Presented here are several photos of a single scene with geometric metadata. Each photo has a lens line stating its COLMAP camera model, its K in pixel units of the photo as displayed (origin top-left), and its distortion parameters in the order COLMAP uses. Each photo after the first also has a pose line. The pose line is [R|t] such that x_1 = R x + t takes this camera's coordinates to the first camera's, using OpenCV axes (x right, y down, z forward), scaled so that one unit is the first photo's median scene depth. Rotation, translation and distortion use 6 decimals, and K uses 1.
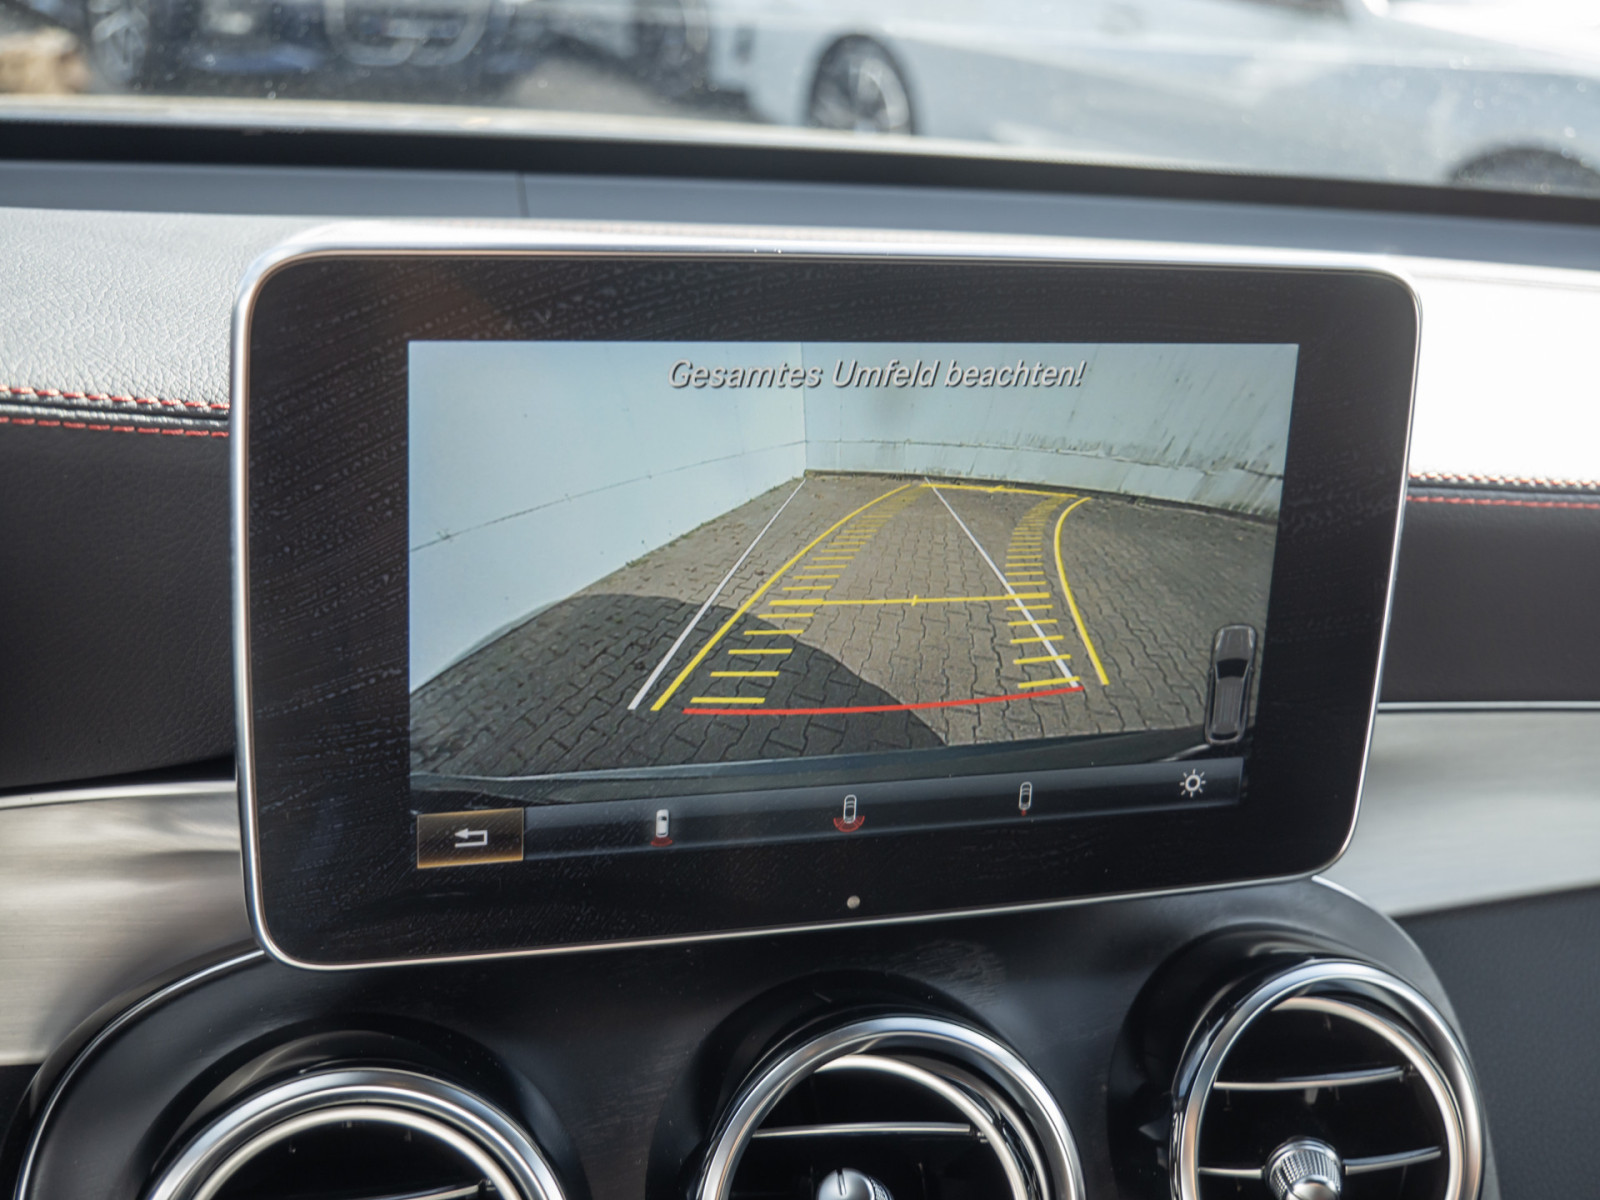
lens RADIAL K [[1881.7, 0, 796.8], [0, 1881.7, 604.1], [0, 0, 1]] dist [-0.027270, 0.000000]
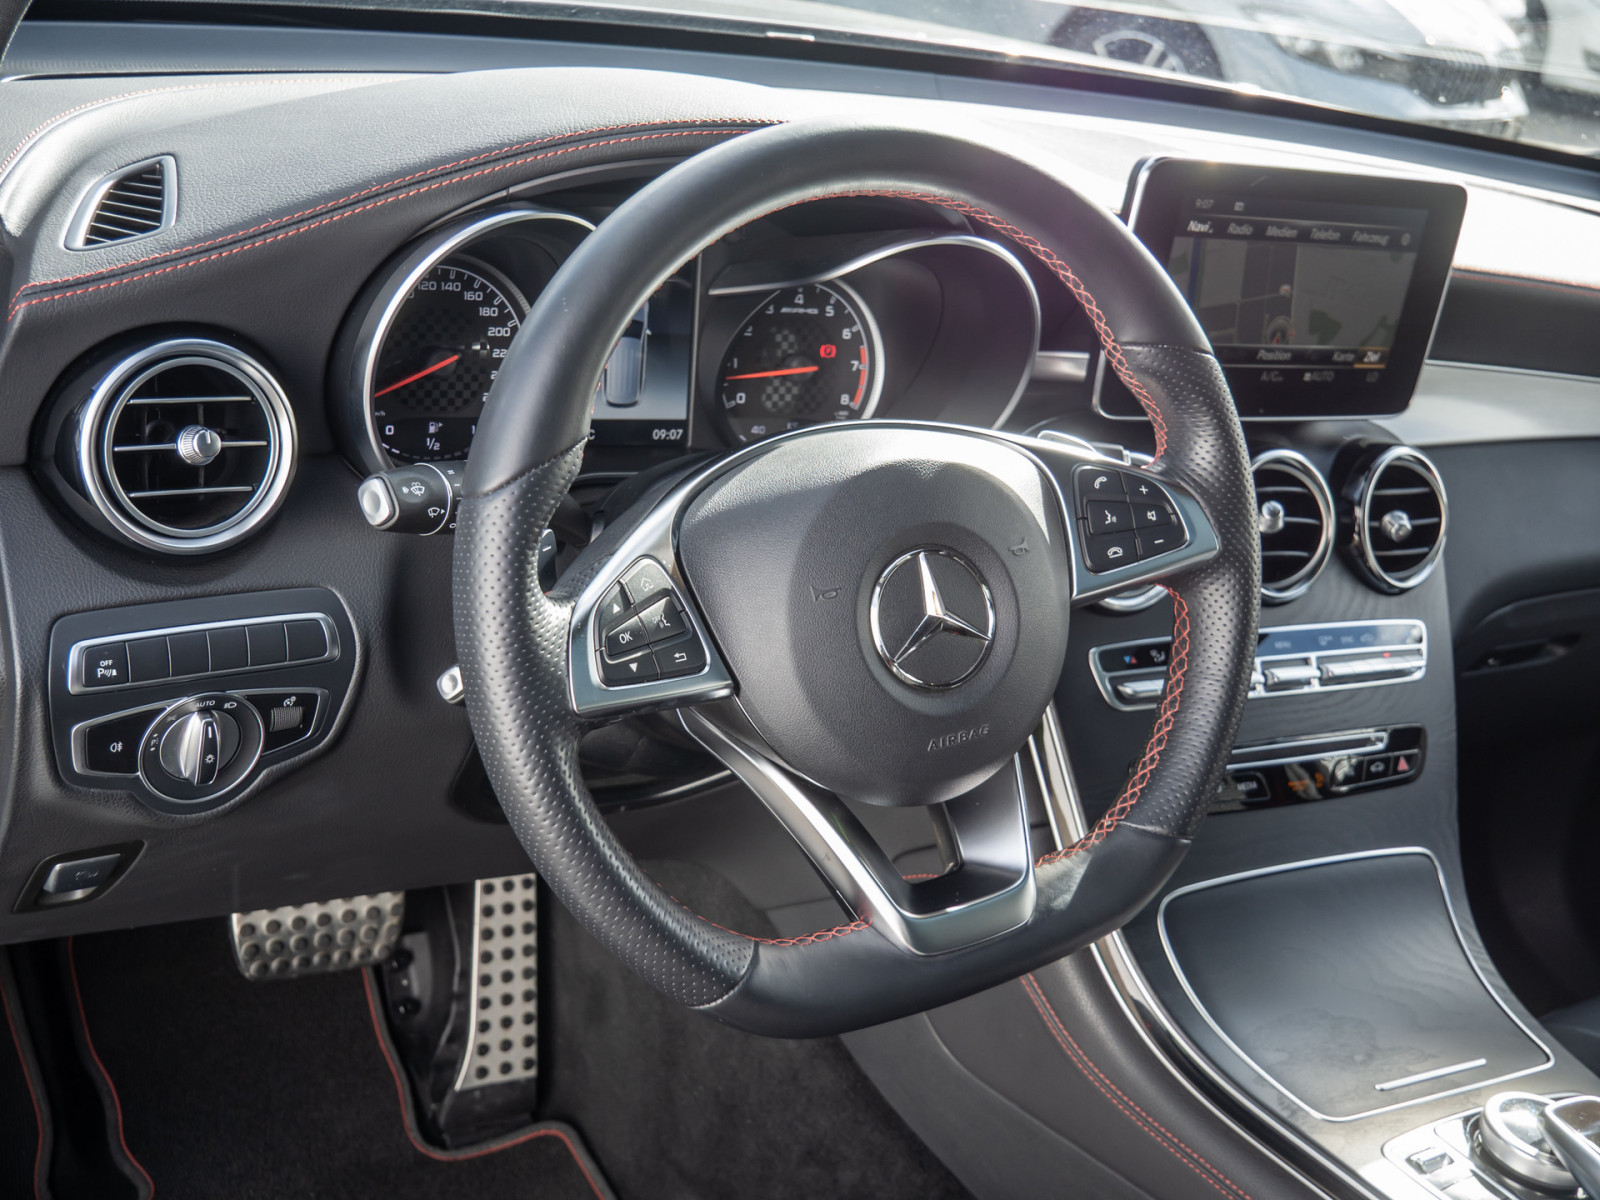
lens RADIAL K [[1881.7, 0, 808.2], [0, 1881.7, 624.2], [0, 0, 1]] dist [-0.027270, 0.000000]
pose [[0.971200, 0.014317, 0.237835, -1.223556], [-0.044143, 0.991724, 0.120559, 0.165913], [-0.234141, -0.127585, 0.963795, -1.456353]]
